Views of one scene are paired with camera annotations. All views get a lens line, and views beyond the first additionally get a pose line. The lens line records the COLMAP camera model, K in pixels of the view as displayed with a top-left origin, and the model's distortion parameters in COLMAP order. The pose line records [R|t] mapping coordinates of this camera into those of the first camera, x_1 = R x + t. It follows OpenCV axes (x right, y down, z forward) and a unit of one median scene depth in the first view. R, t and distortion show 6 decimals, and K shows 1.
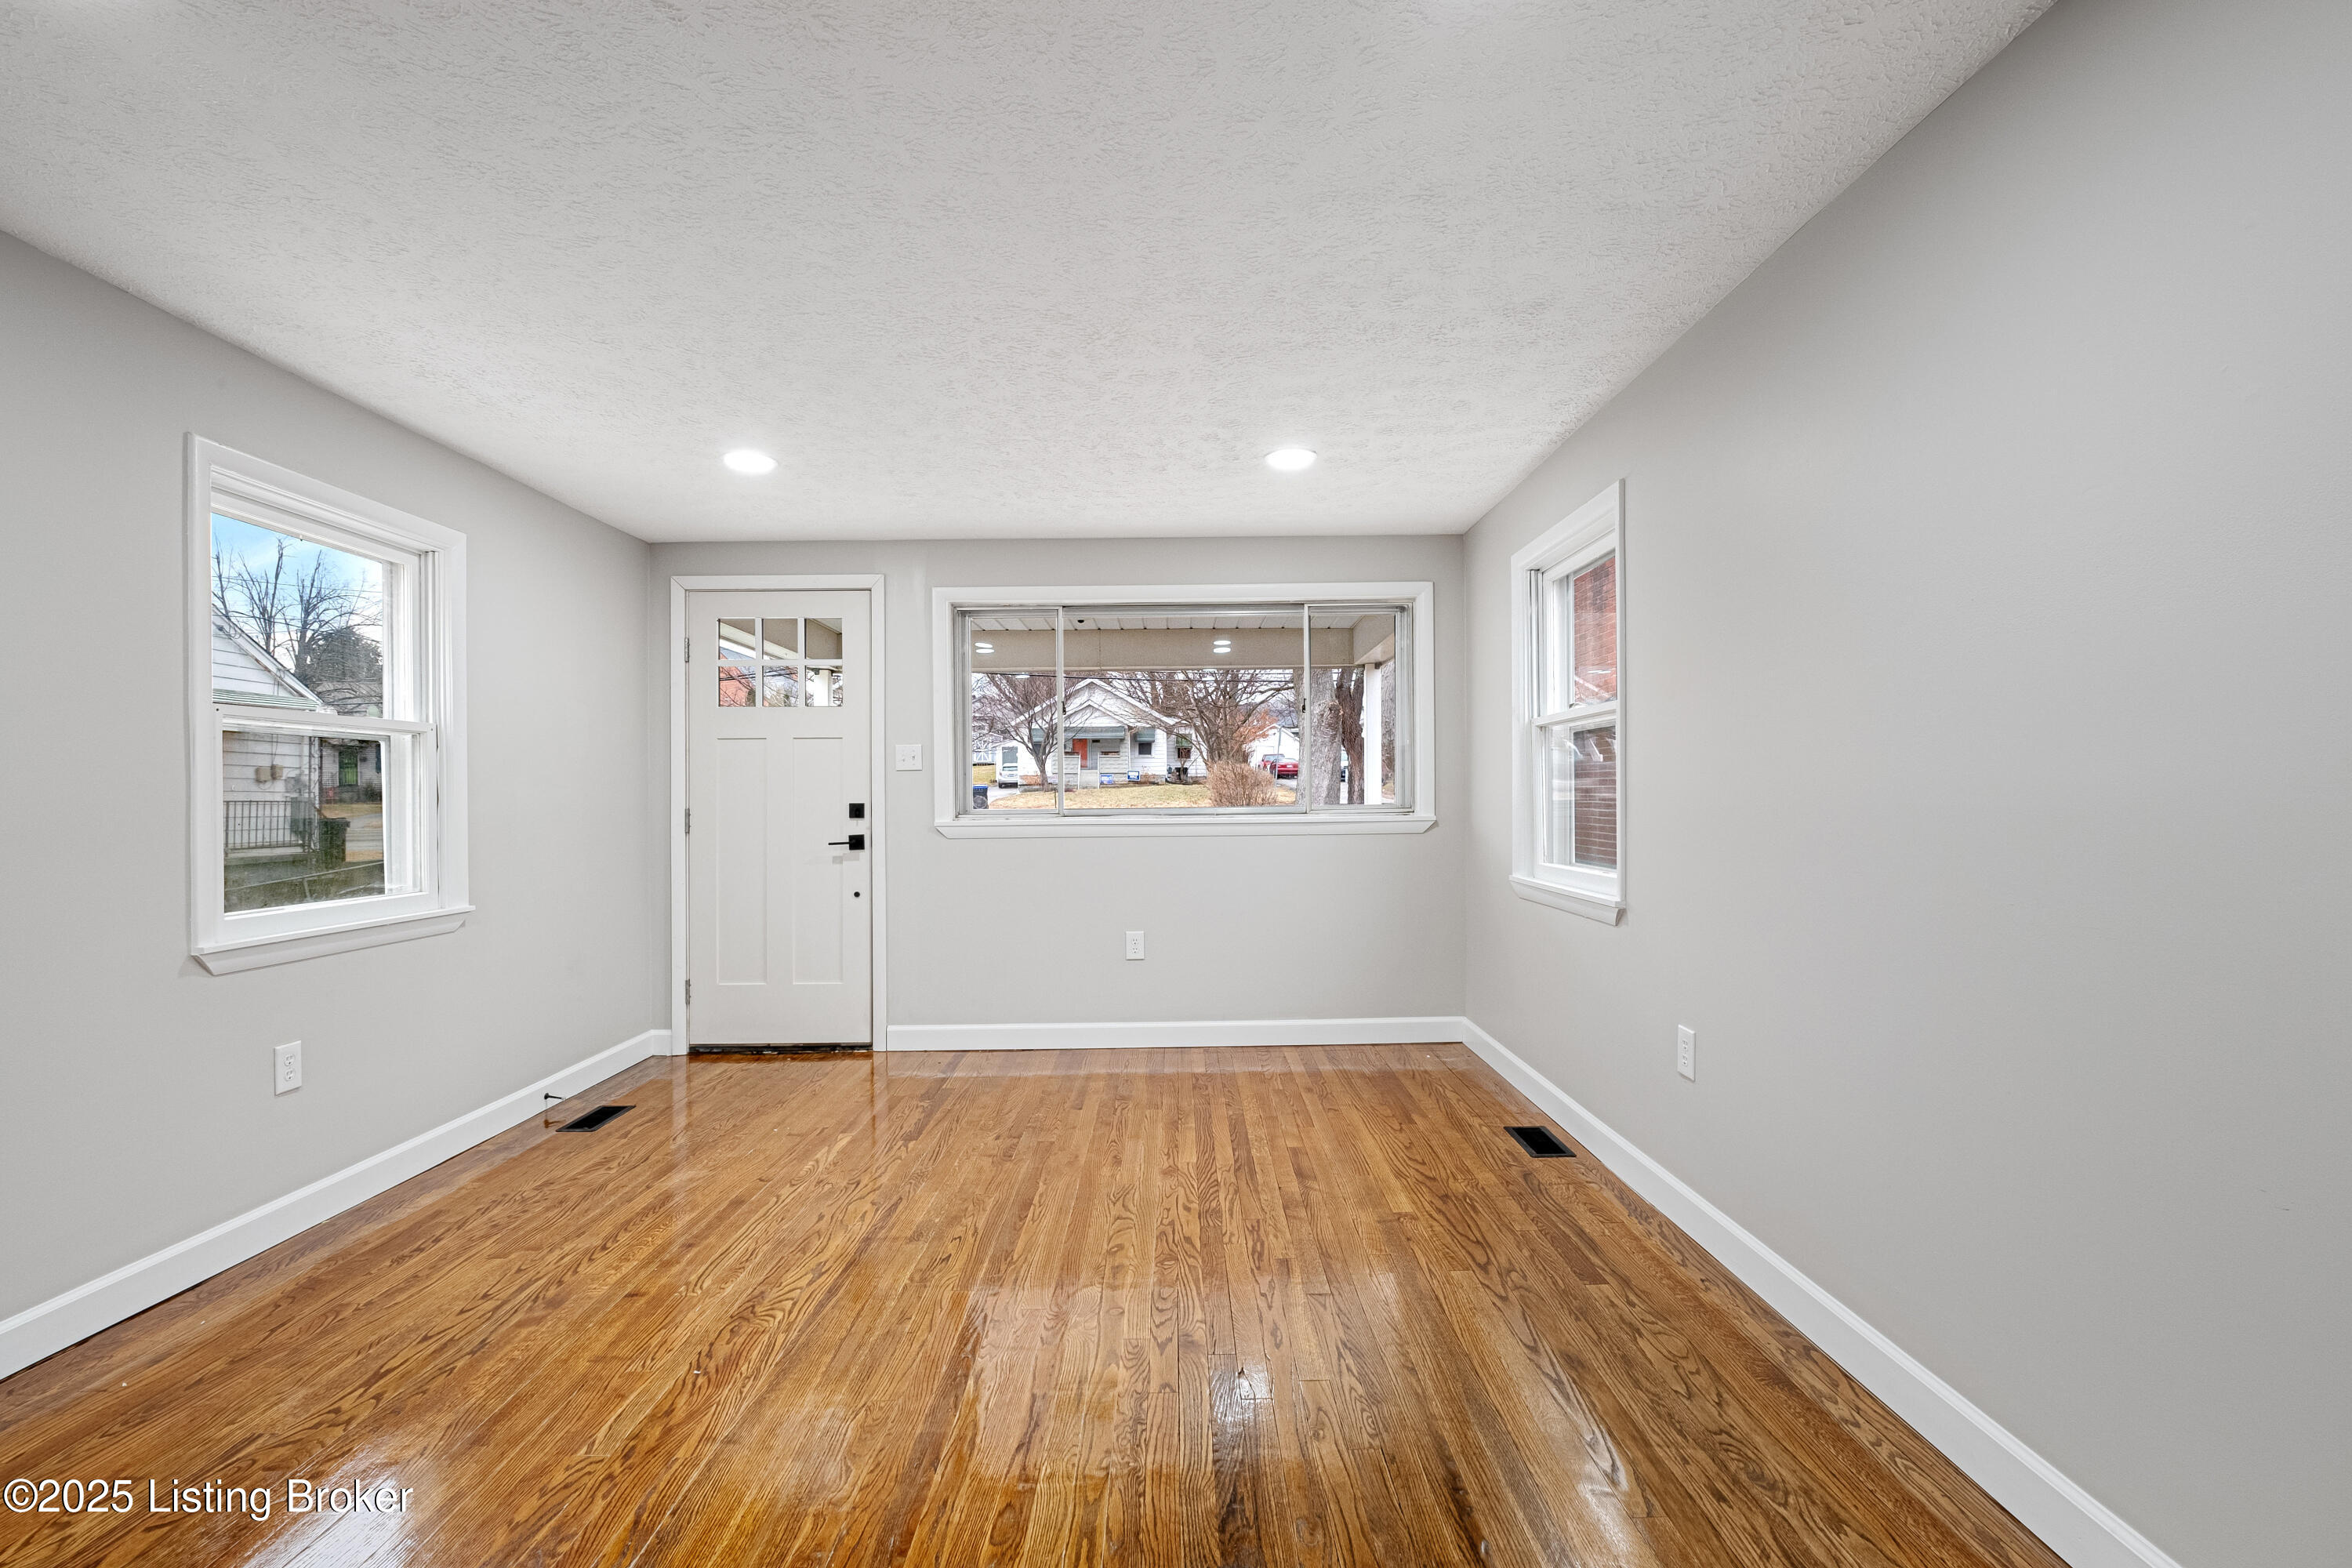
lens RADIAL K [[1071.2, 0, 1166.8], [0, 1071.2, 802.5], [0, 0, 1]] dist [0.001536, -0.019618]
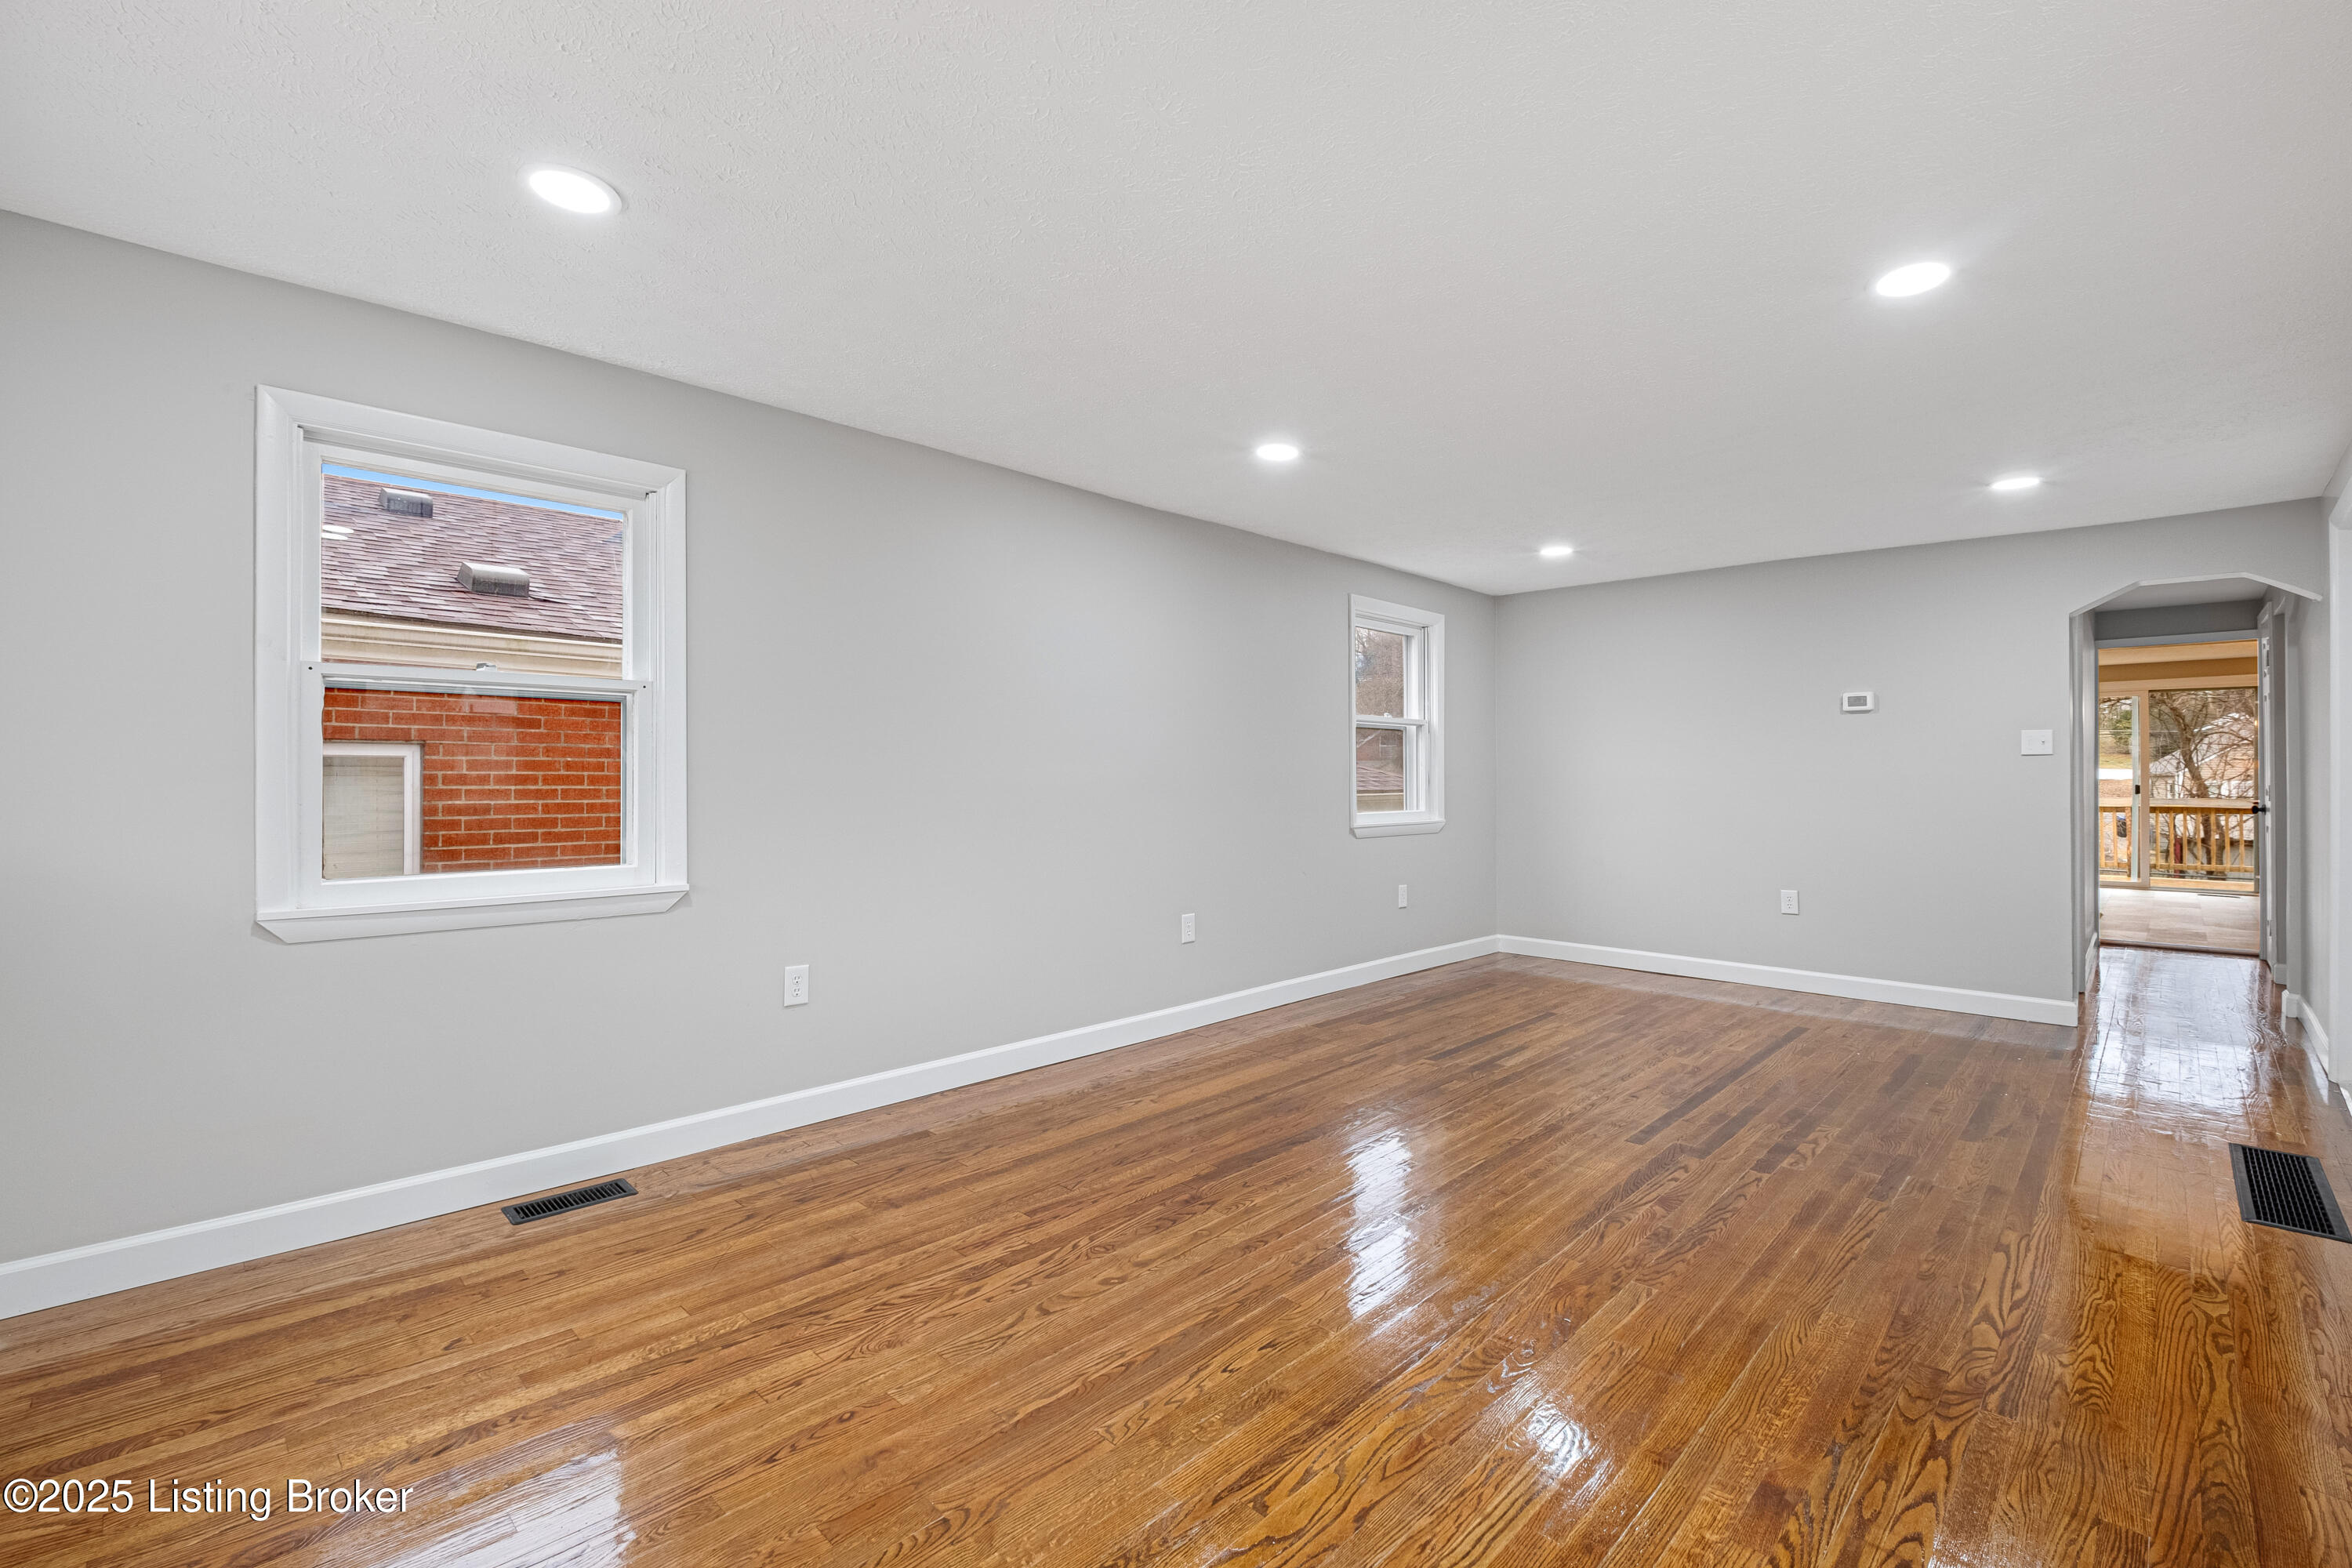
lens RADIAL K [[1071.2, 0, 1166.8], [0, 1071.2, 802.5], [0, 0, 1]] dist [0.001536, -0.019618]
pose [[-0.733030, -0.004232, 0.680183, -0.406788], [0.010891, 0.999779, 0.017959, -0.000338], [-0.680109, 0.020572, -0.732822, 0.953784]]
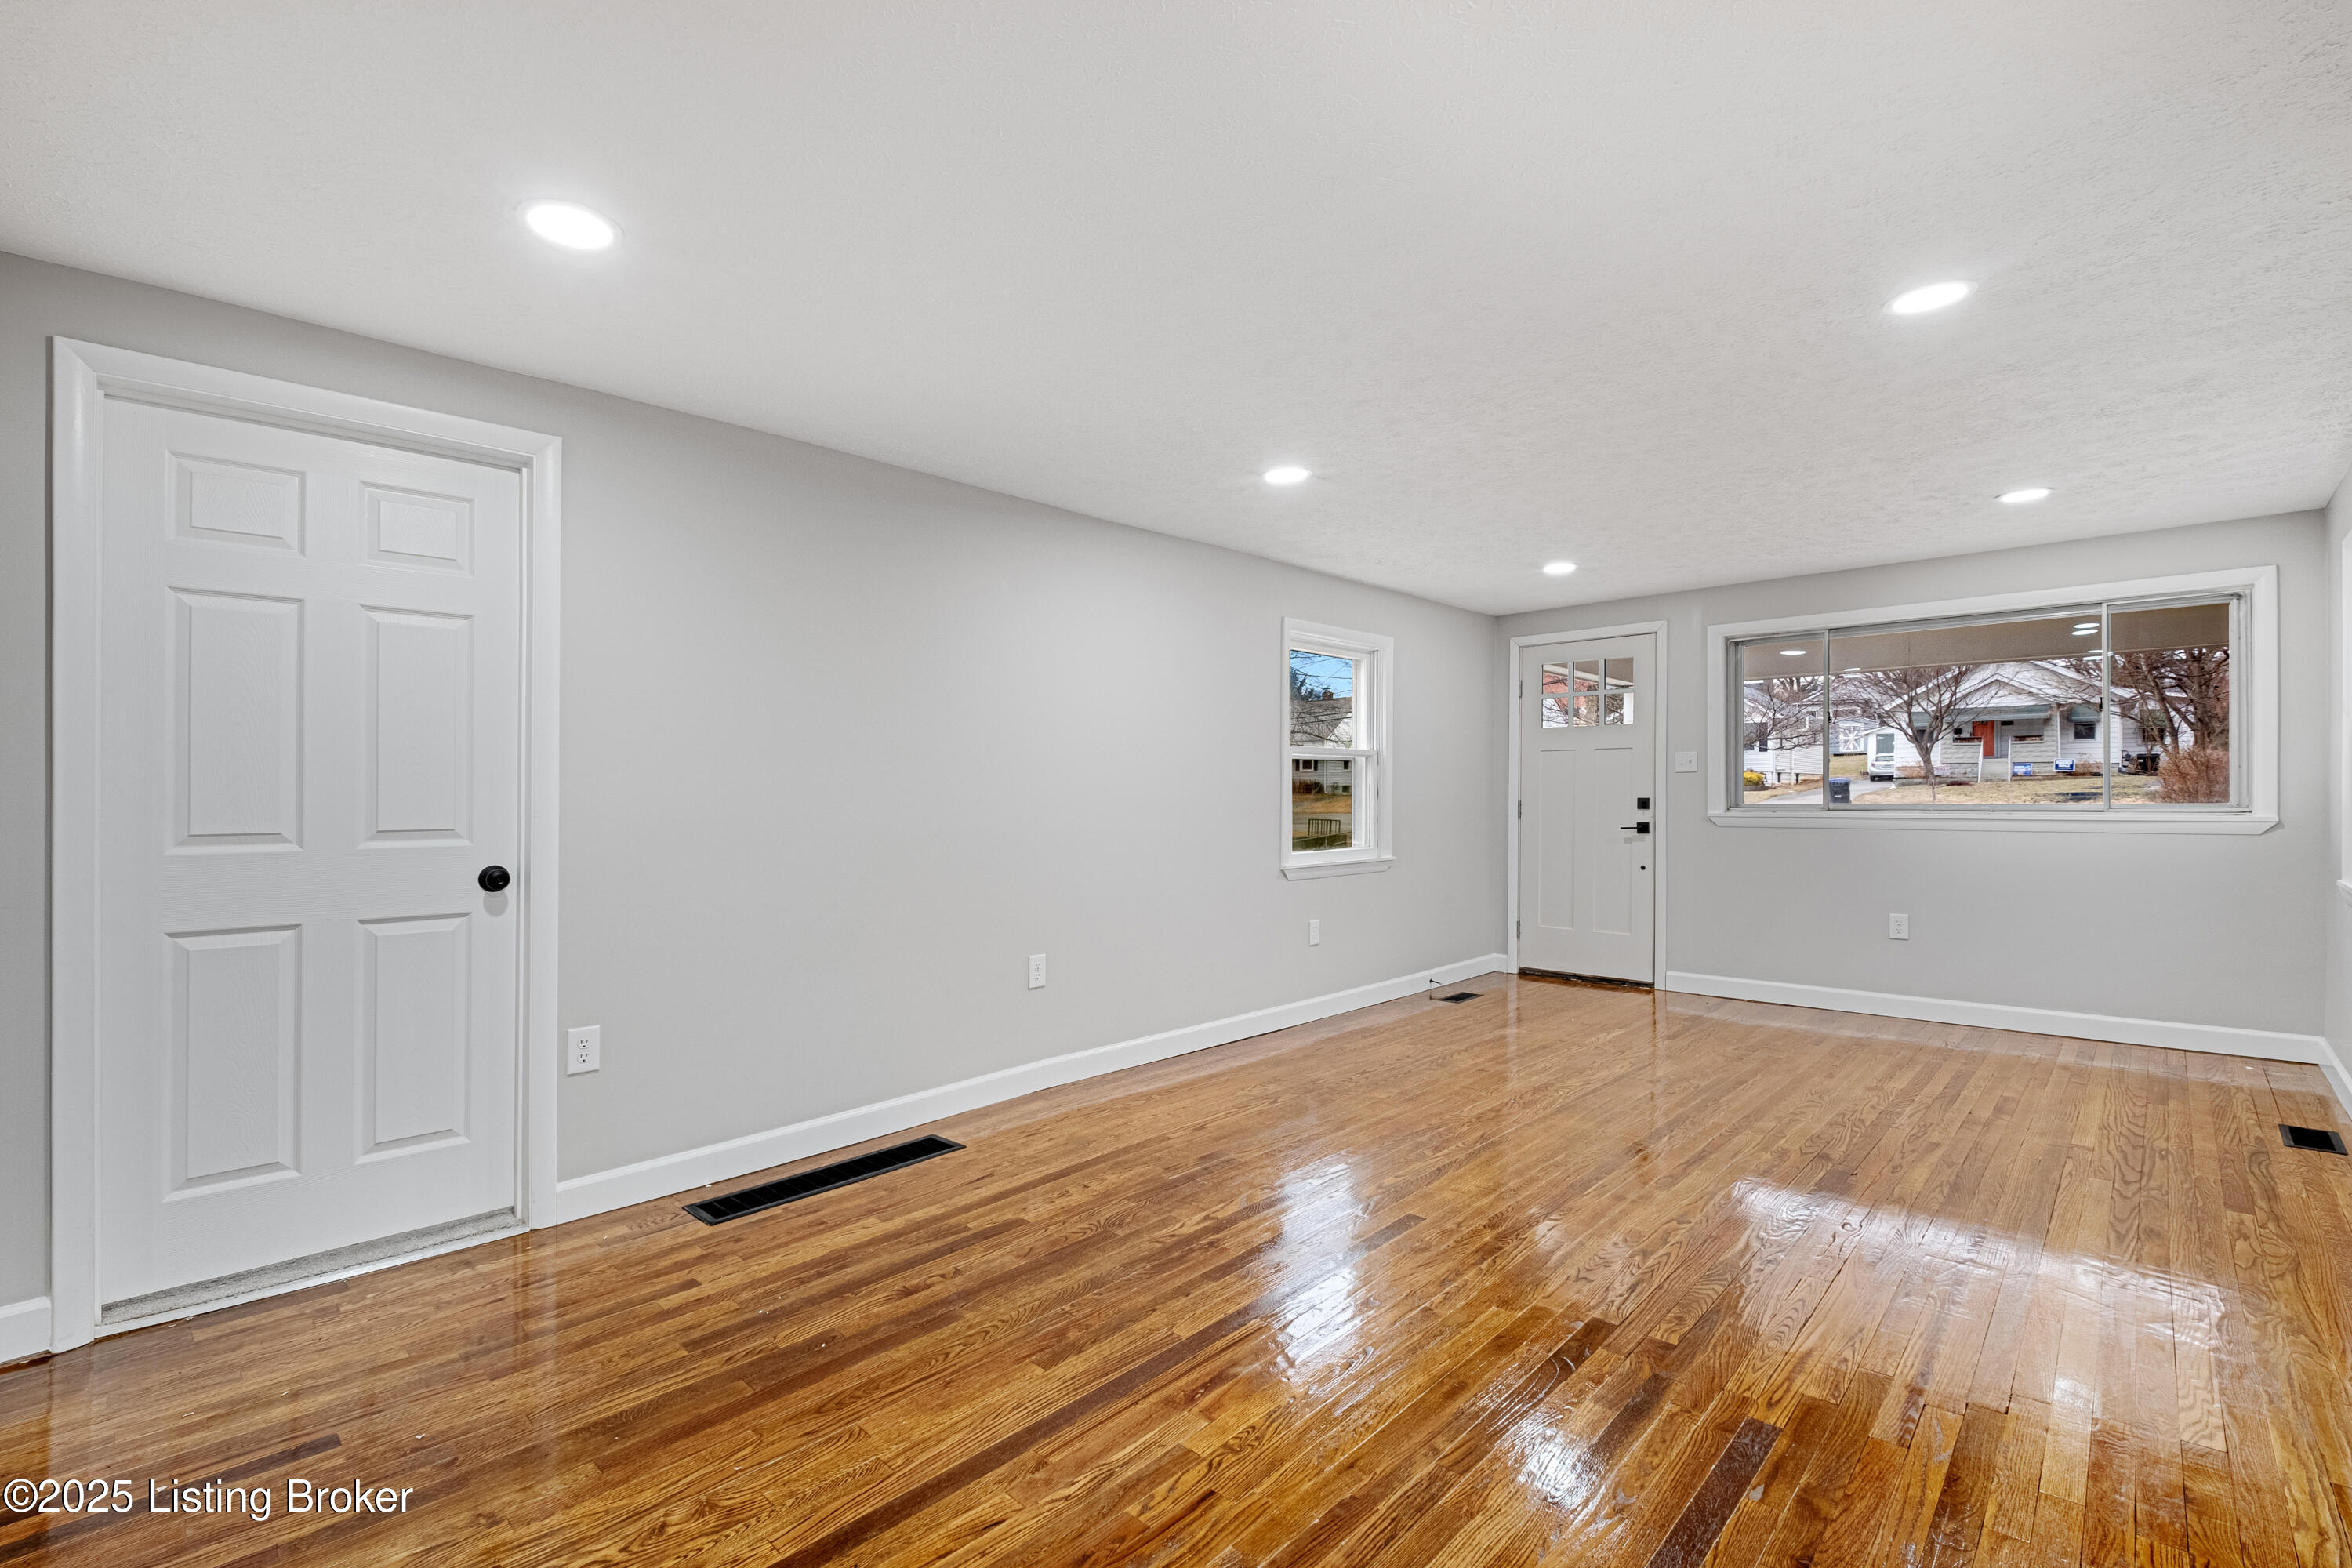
lens RADIAL K [[1071.2, 0, 1166.8], [0, 1071.2, 802.5], [0, 0, 1]] dist [0.001536, -0.019618]
pose [[0.733056, 0.010910, -0.680080, 0.172916], [-0.006539, 0.999938, 0.008994, -0.001489], [0.680136, -0.002146, 0.733082, -0.354219]]
